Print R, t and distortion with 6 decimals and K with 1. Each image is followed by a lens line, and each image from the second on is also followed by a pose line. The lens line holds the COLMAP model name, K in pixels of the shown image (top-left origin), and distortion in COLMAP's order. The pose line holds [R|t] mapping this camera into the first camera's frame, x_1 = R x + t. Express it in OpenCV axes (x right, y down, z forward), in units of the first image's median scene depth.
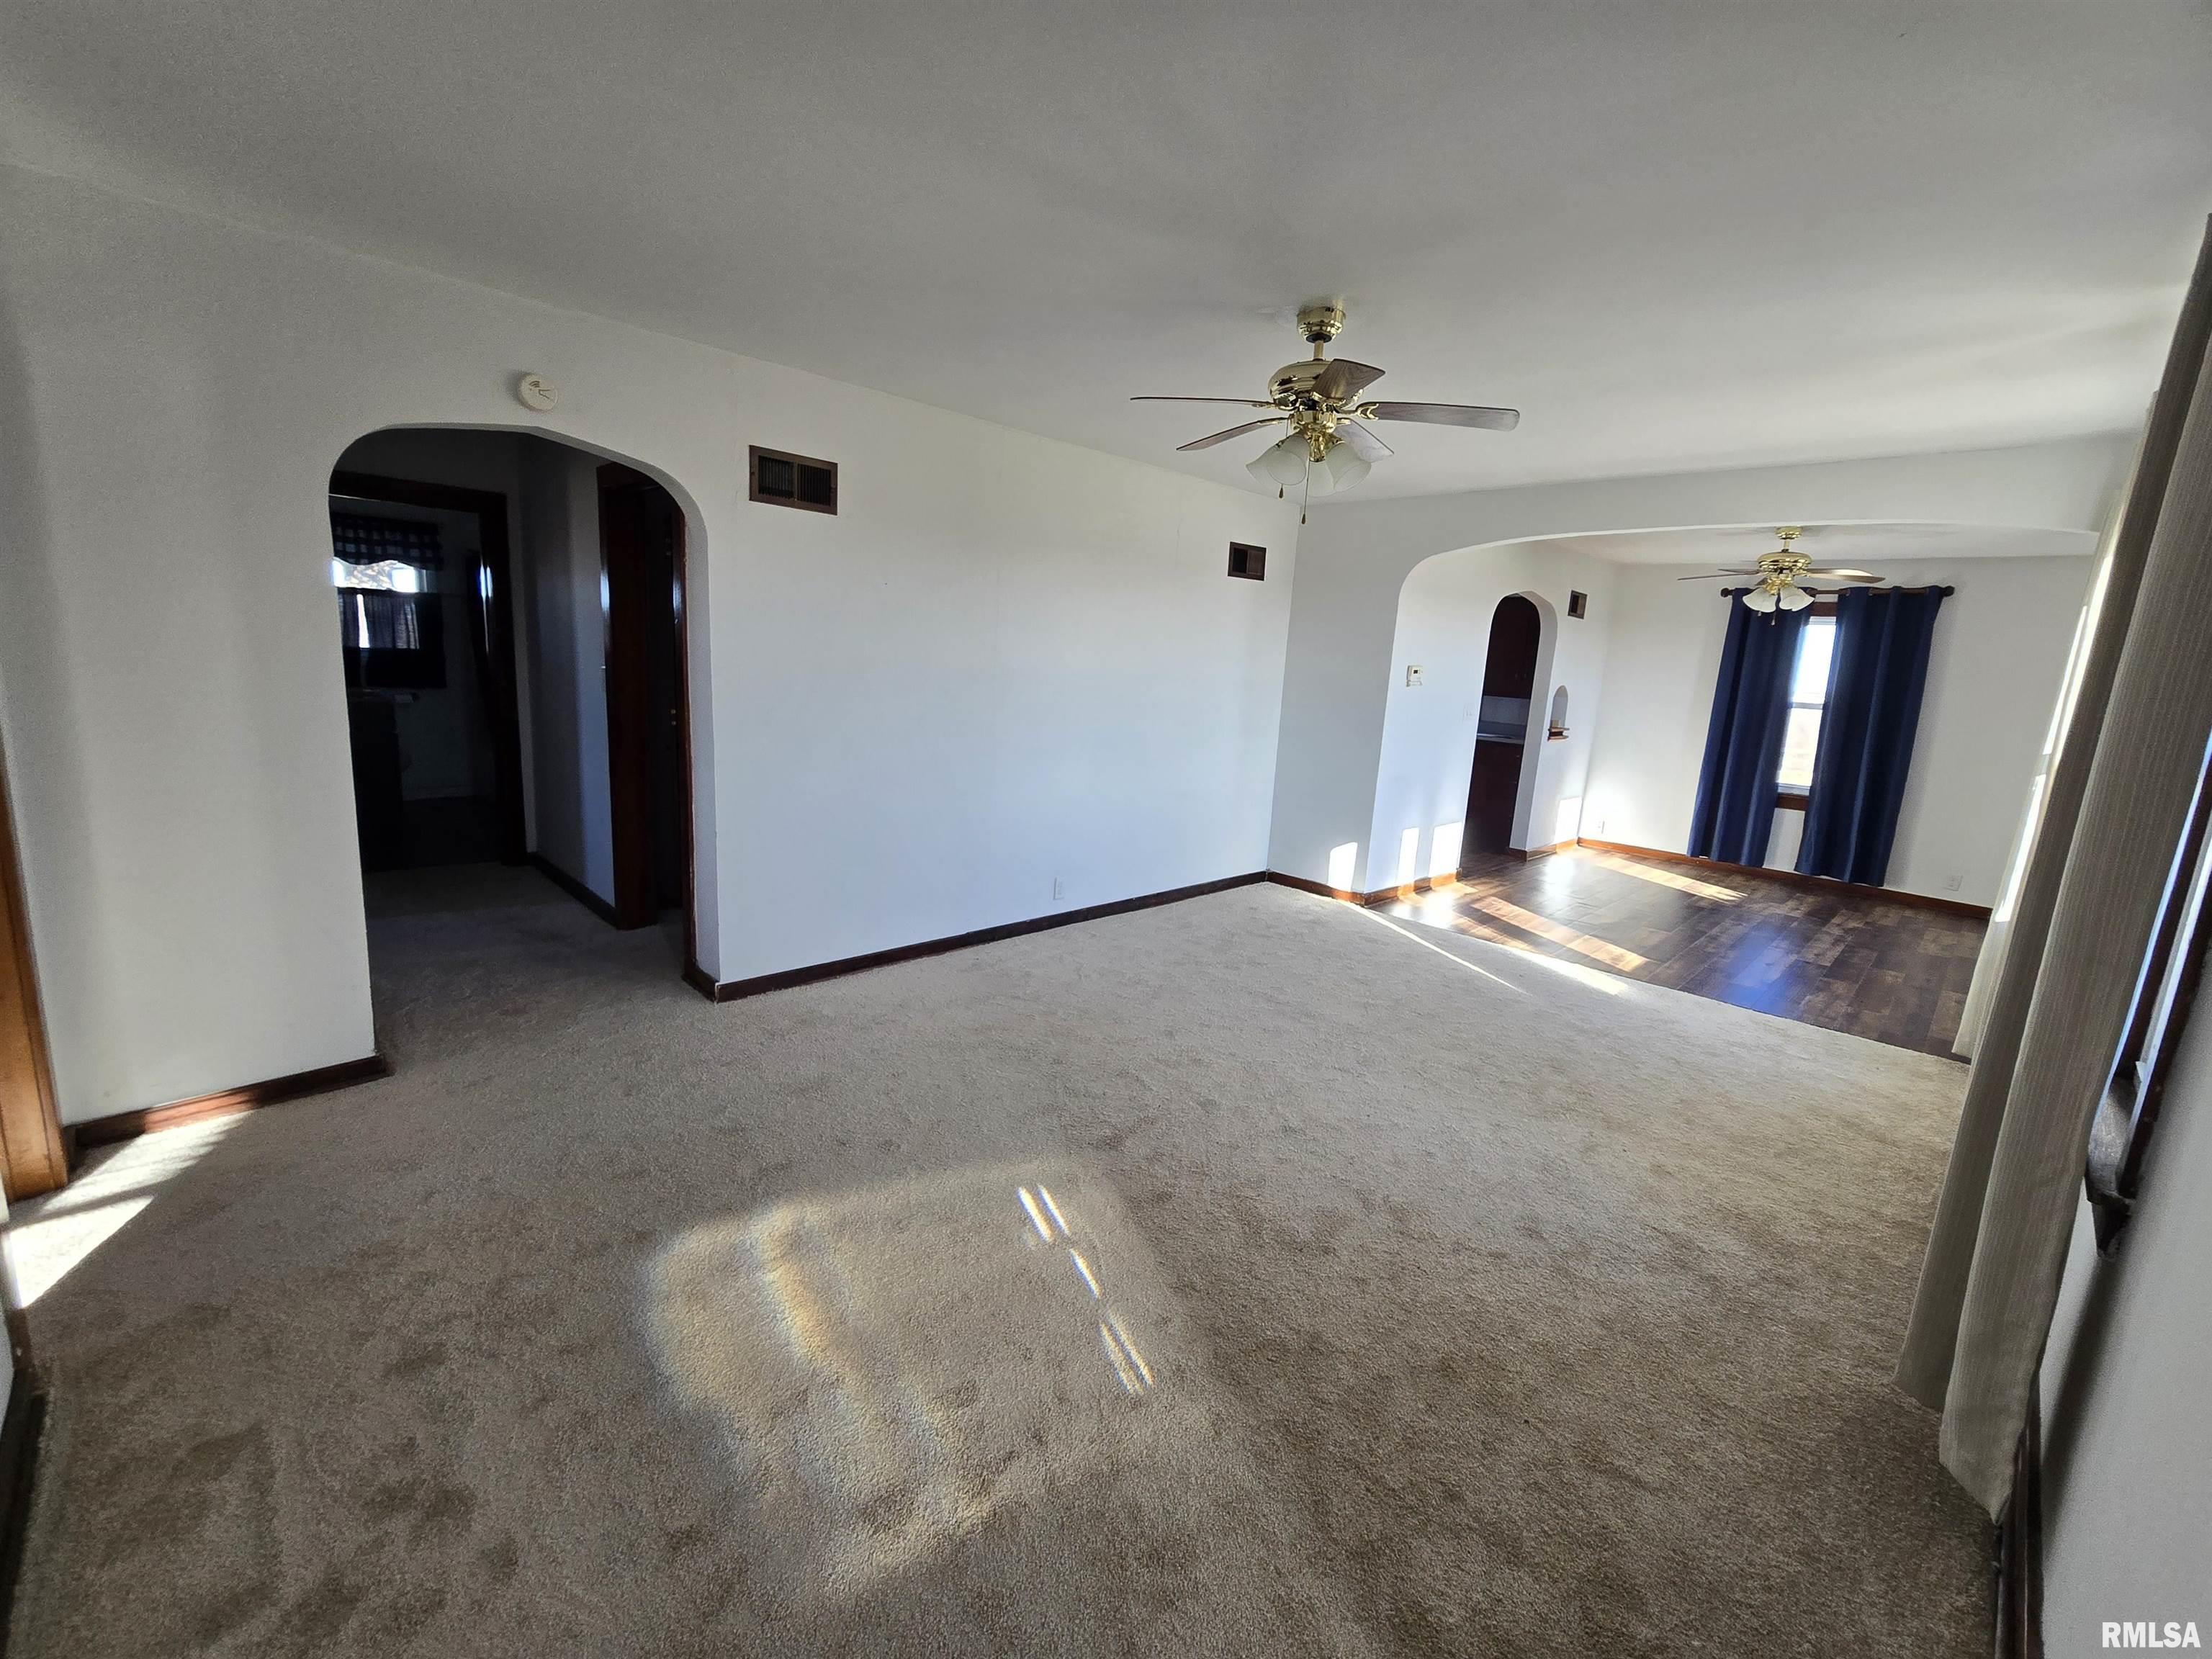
lens RADIAL K [[908.1, 0, 1122.5], [0, 908.1, 817.9], [0, 0, 1]] dist [0.002724, -0.000670]
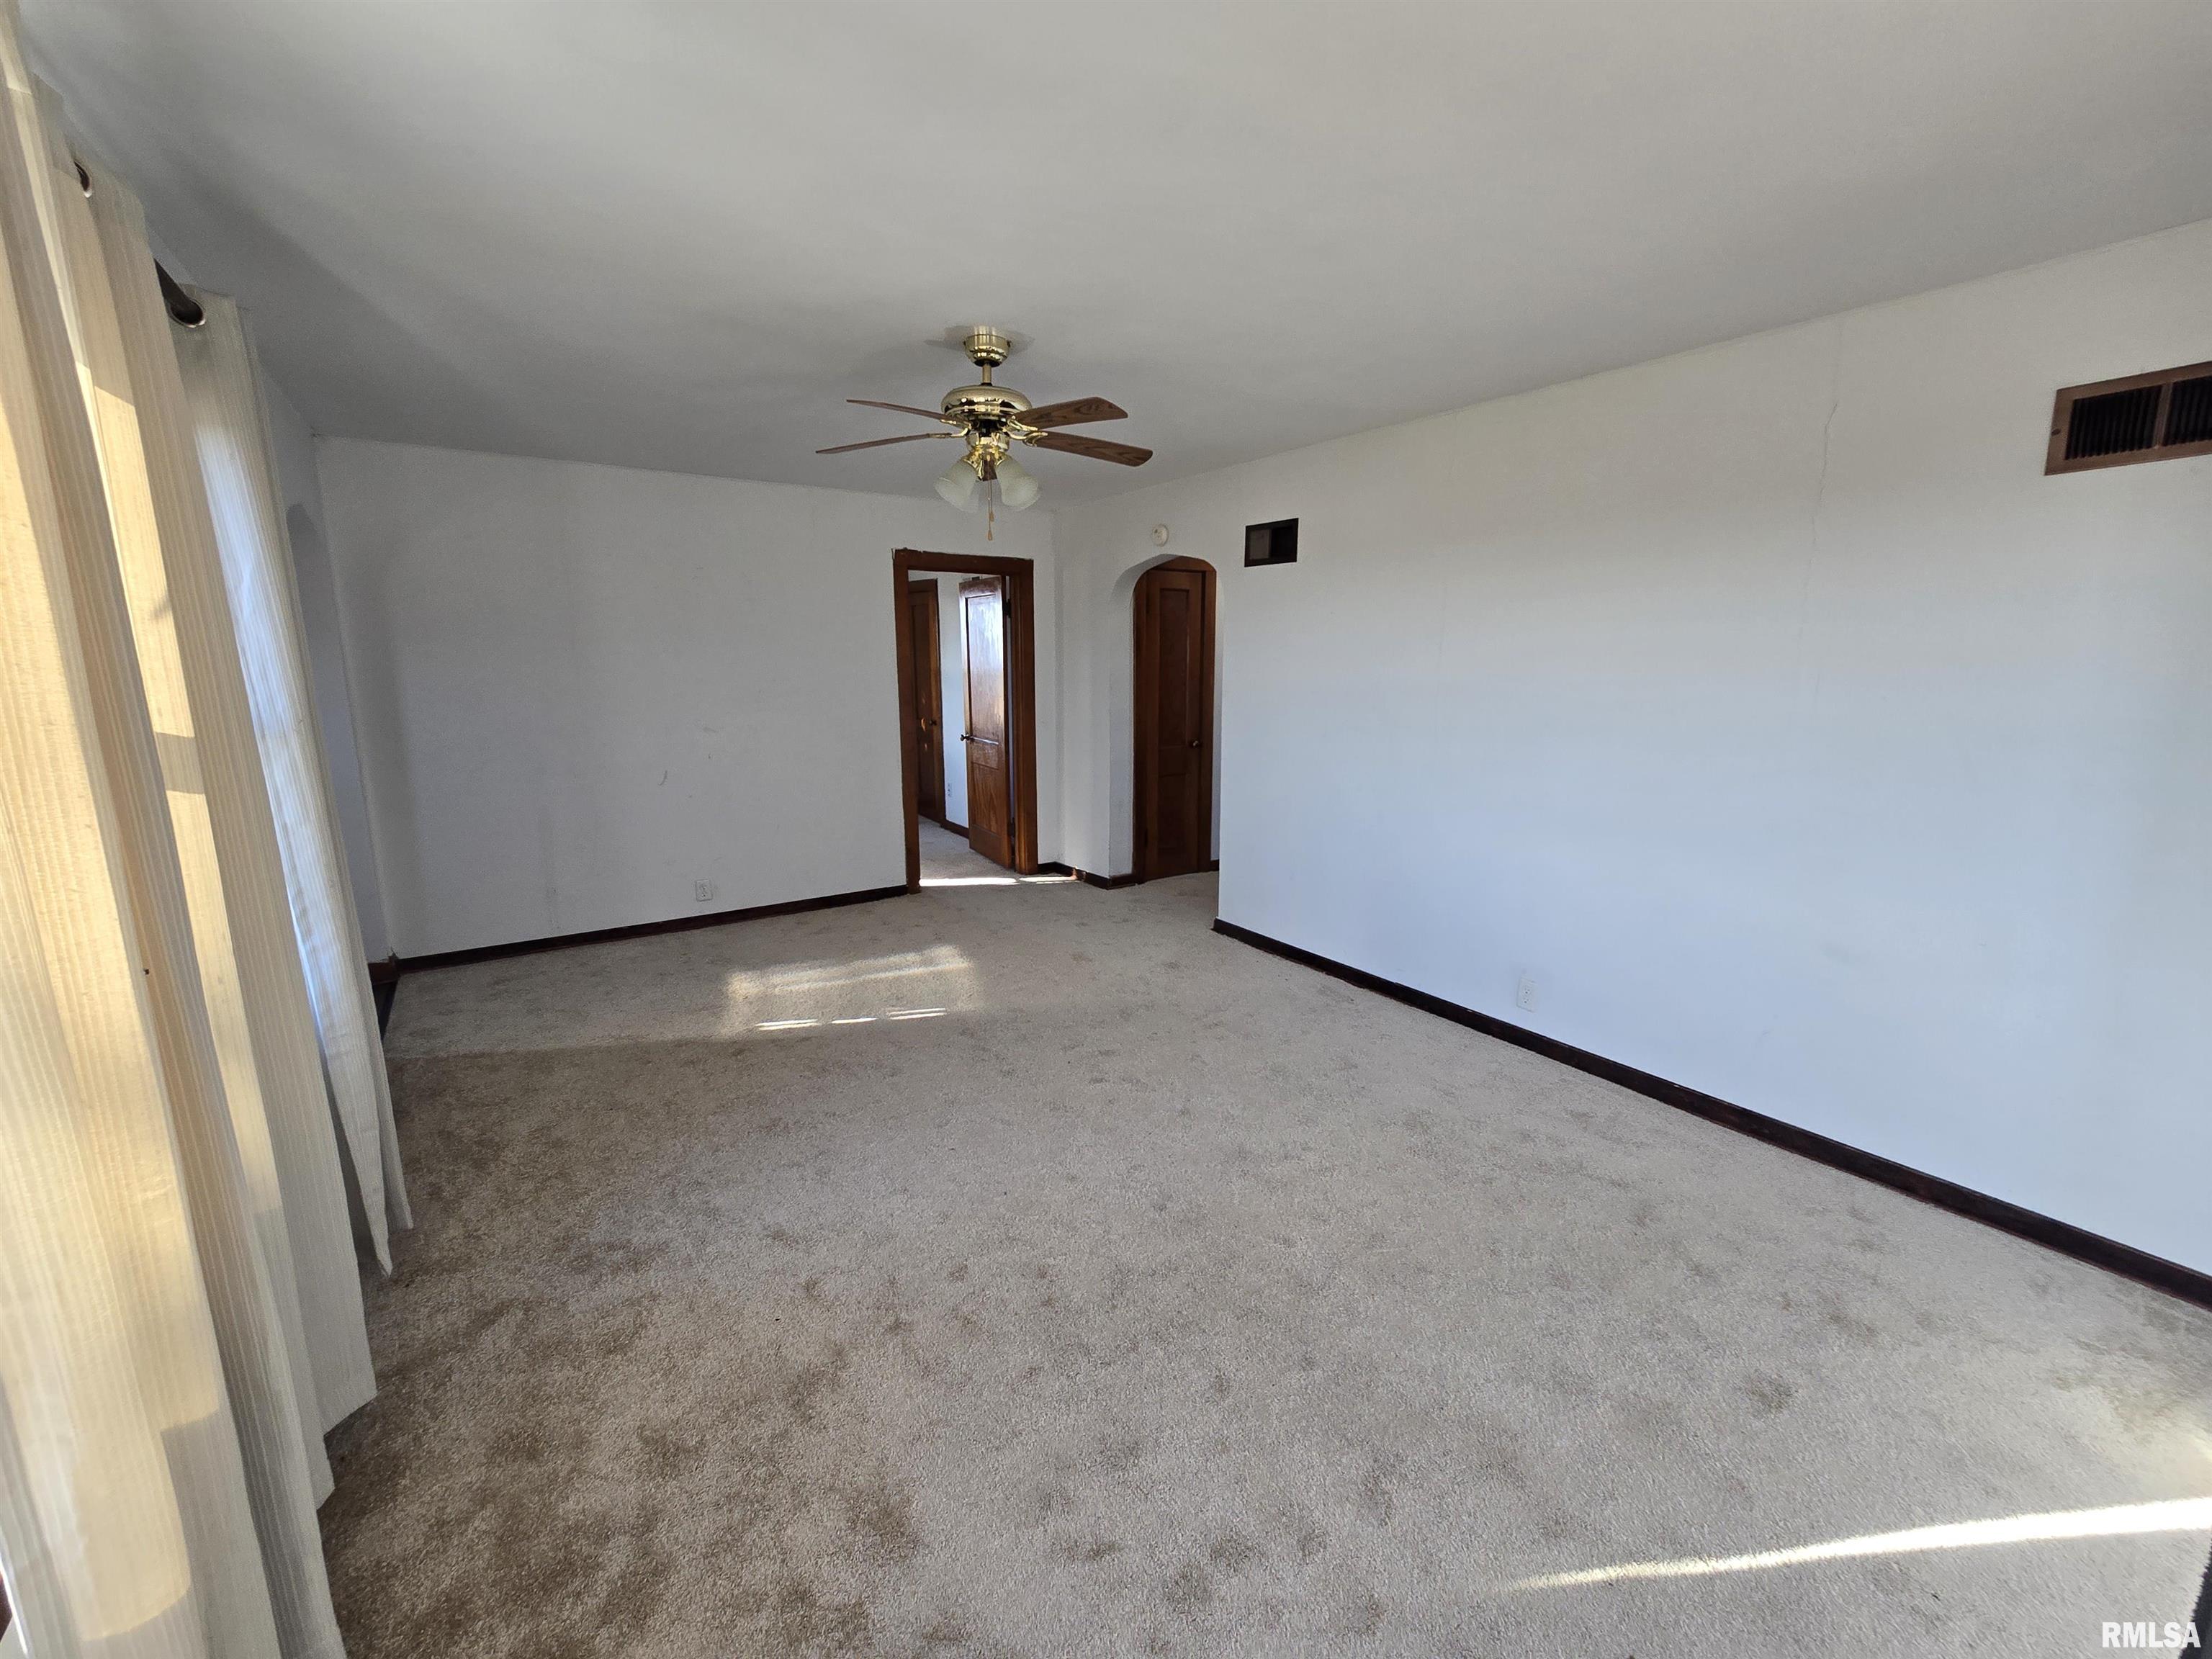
lens RADIAL K [[908.1, 0, 1114.9], [0, 908.1, 831.1], [0, 0, 1]] dist [0.002724, -0.000670]
pose [[-0.184939, 0.130039, -0.974108, 0.605613], [-0.185226, 0.968830, 0.164501, -0.095853], [0.965137, 0.210853, -0.155088, 0.674741]]
